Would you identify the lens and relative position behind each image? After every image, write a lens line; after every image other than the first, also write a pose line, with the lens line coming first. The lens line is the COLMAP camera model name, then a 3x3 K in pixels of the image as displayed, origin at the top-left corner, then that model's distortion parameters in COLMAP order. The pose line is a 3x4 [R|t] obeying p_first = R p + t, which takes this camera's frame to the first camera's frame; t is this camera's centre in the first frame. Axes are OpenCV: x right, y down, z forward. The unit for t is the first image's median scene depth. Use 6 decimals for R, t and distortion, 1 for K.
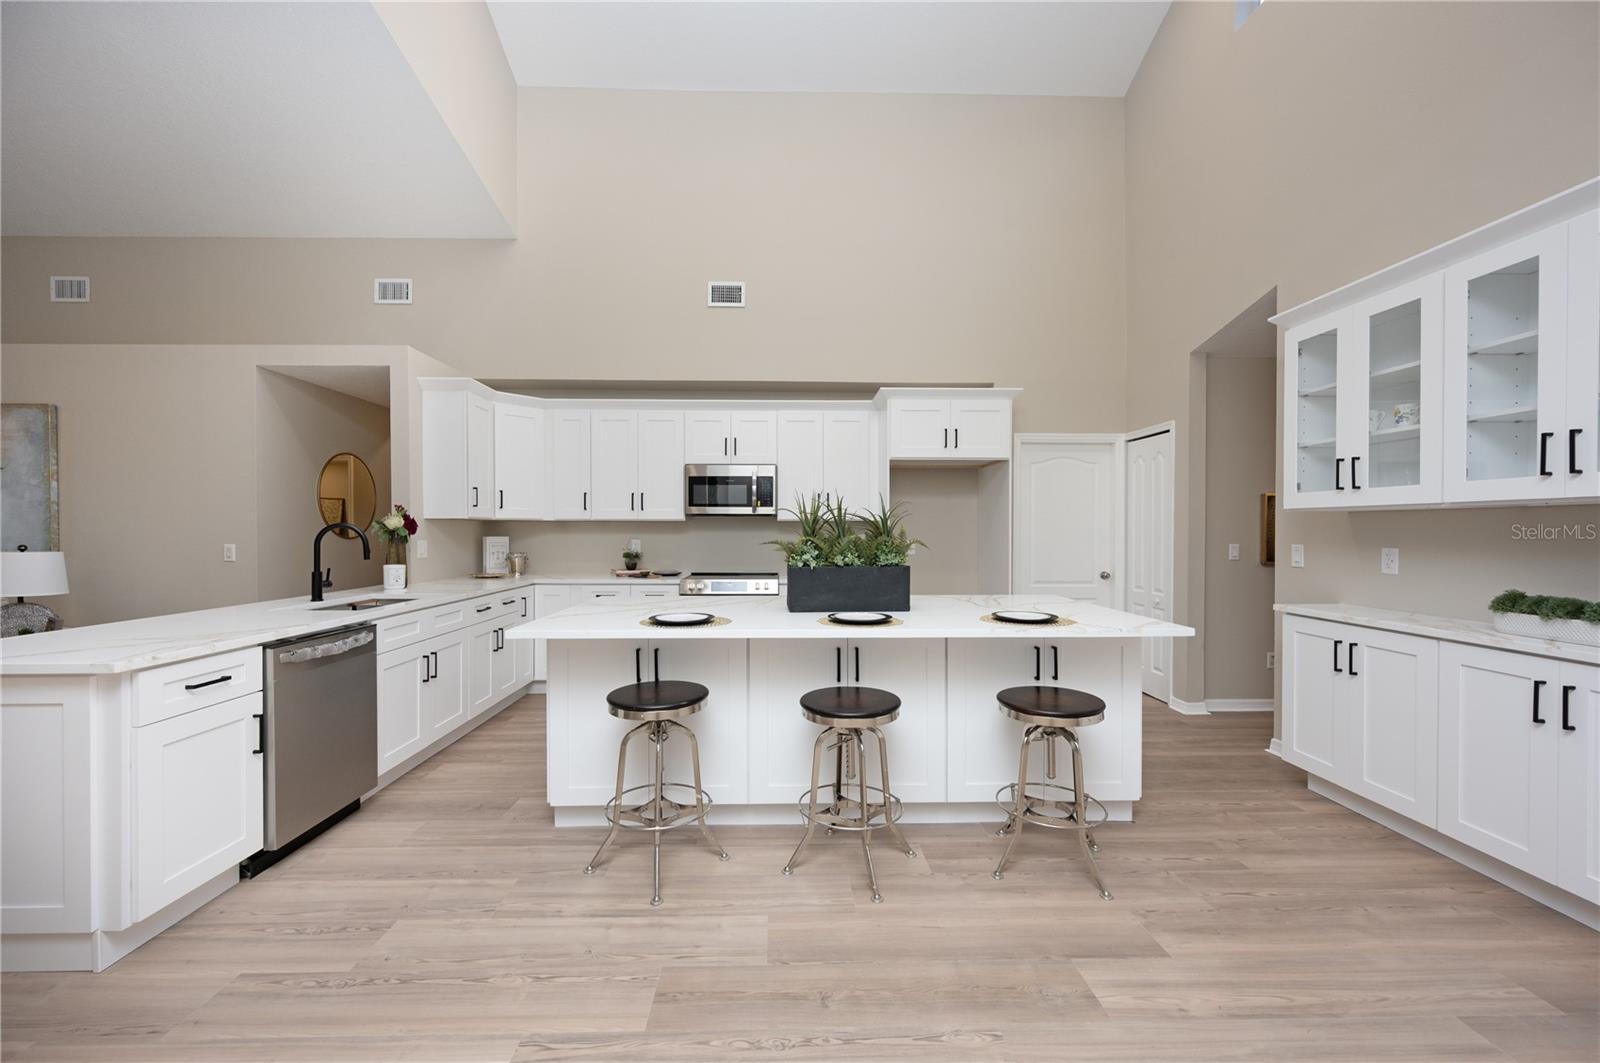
lens RADIAL K [[629.7, 0, 801.3], [0, 629.7, 532.9], [0, 0, 1]] dist [-0.000419, -0.000546]
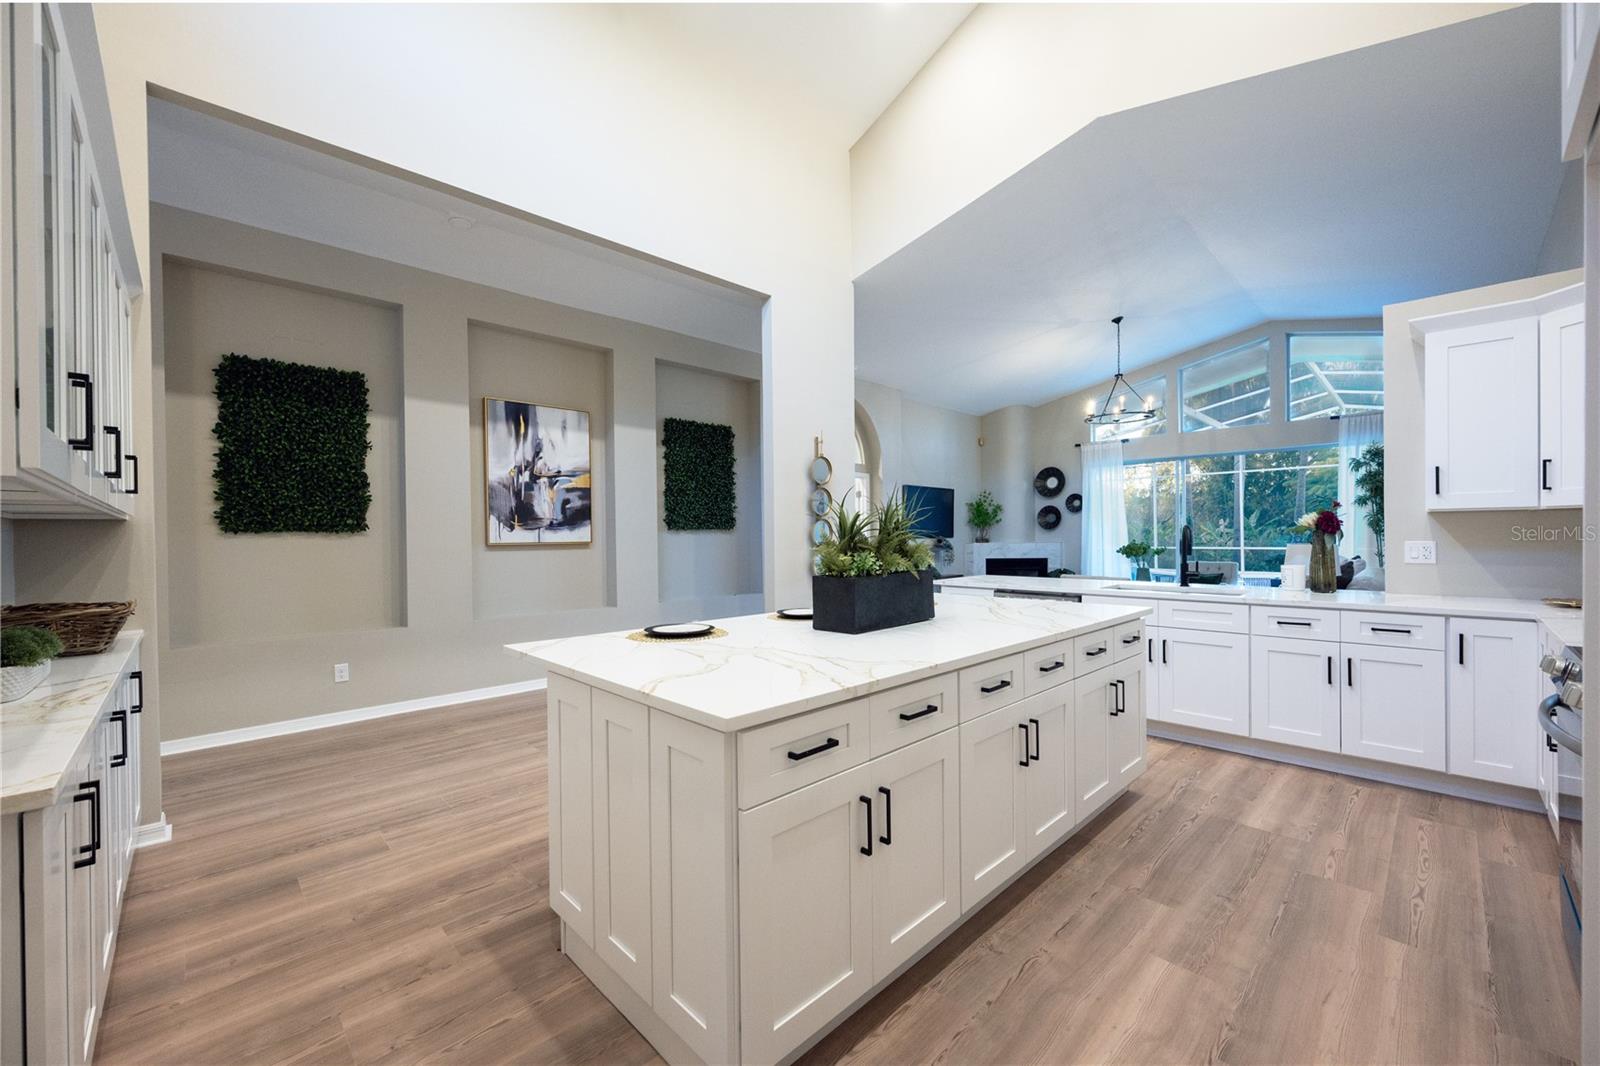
lens RADIAL K [[624.3, 0, 789.8], [0, 624.3, 538.5], [0, 0, 1]] dist [0.003064, 0.000103]
pose [[-0.742382, 0.013834, -0.669834, 0.528071], [0.006166, 0.999886, 0.013816, -0.007374], [0.669948, 0.006127, -0.742383, 1.115687]]
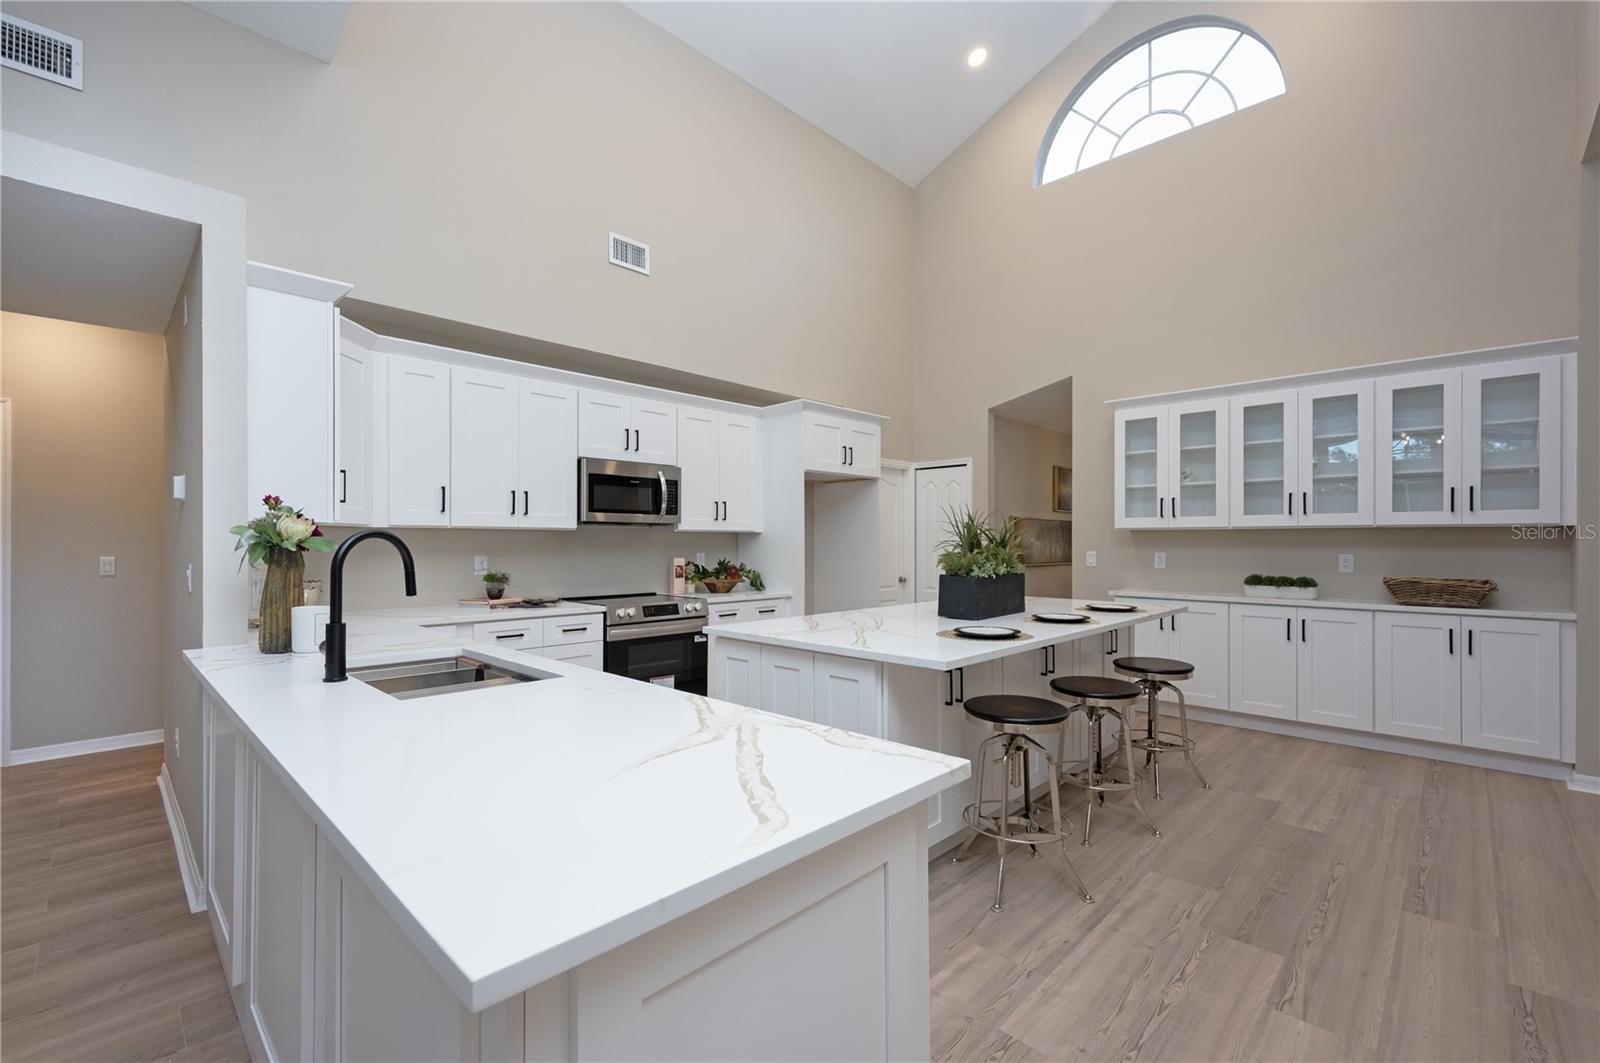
lens RADIAL K [[681.7, 0, 792.3], [0, 681.7, 535.3], [0, 0, 1]] dist [0.003009, -0.000678]
pose [[0.717246, 0.006281, 0.696791, -0.712420], [0.003542, 0.999914, -0.012660, -0.001733], [-0.696811, 0.011549, 0.717162, 0.273530]]
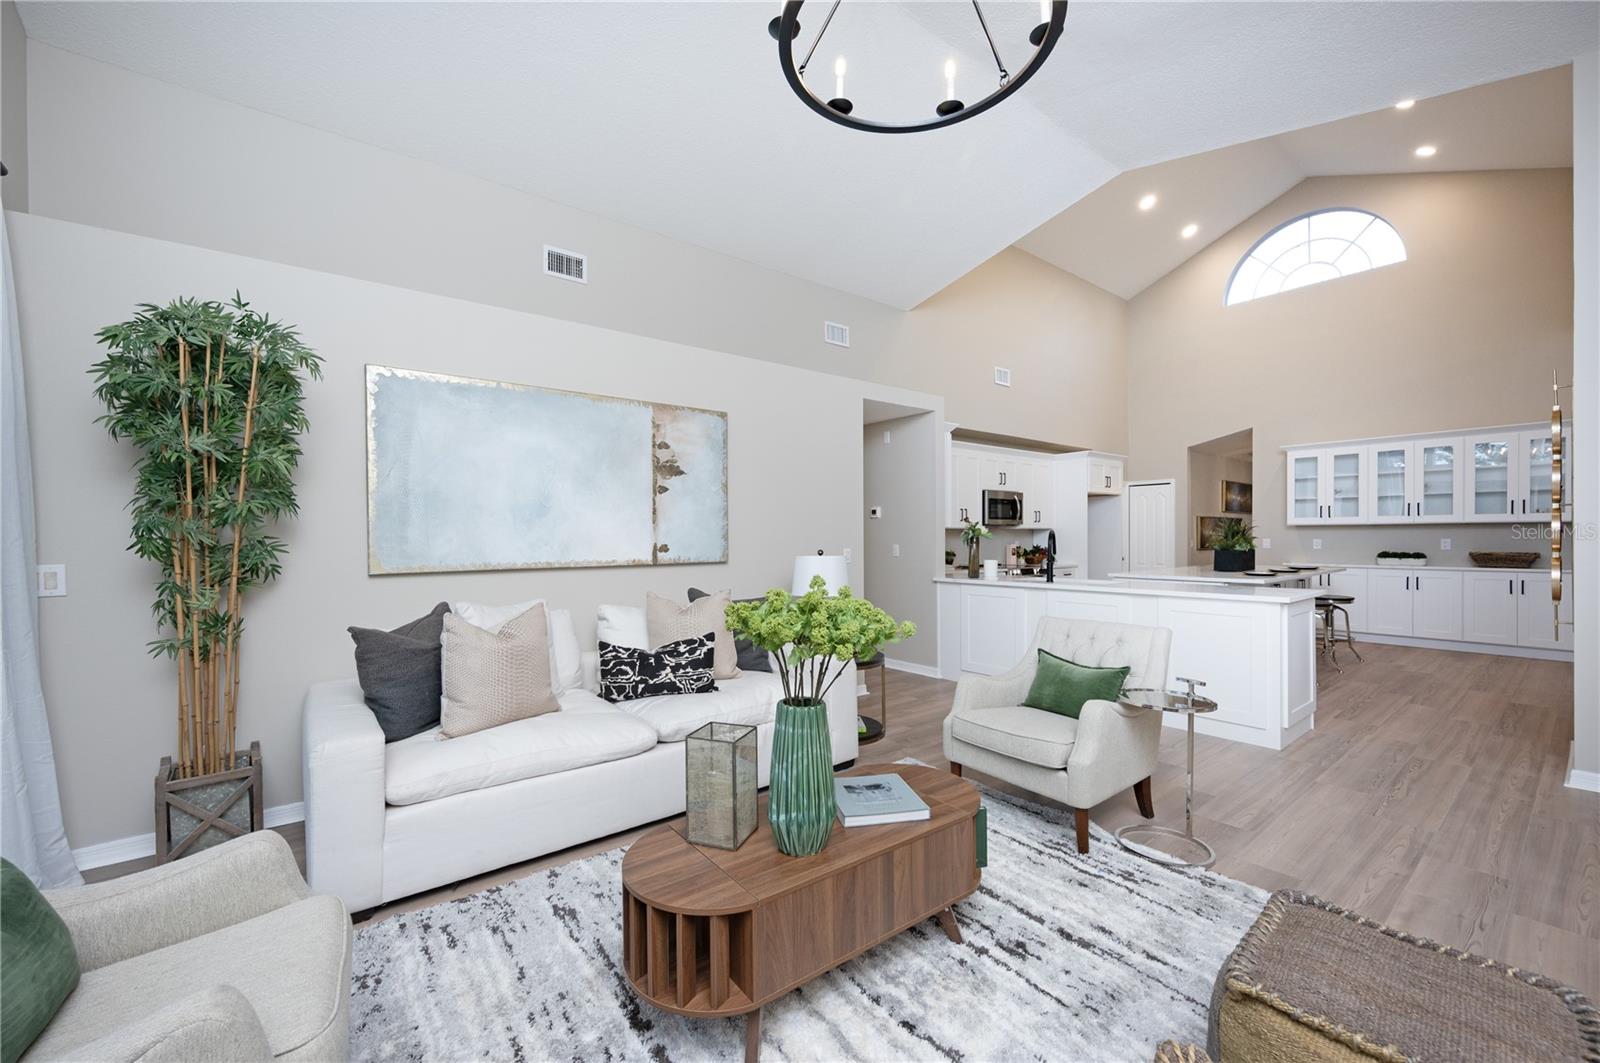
lens RADIAL K [[629.7, 0, 793.6], [0, 629.7, 538.6], [0, 0, 1]] dist [-0.000419, -0.000546]
pose [[0.803811, -0.008301, 0.594827, -1.712095], [0.010876, 0.999941, -0.000743, -0.000257], [-0.594785, 0.007067, 0.803854, 0.125929]]
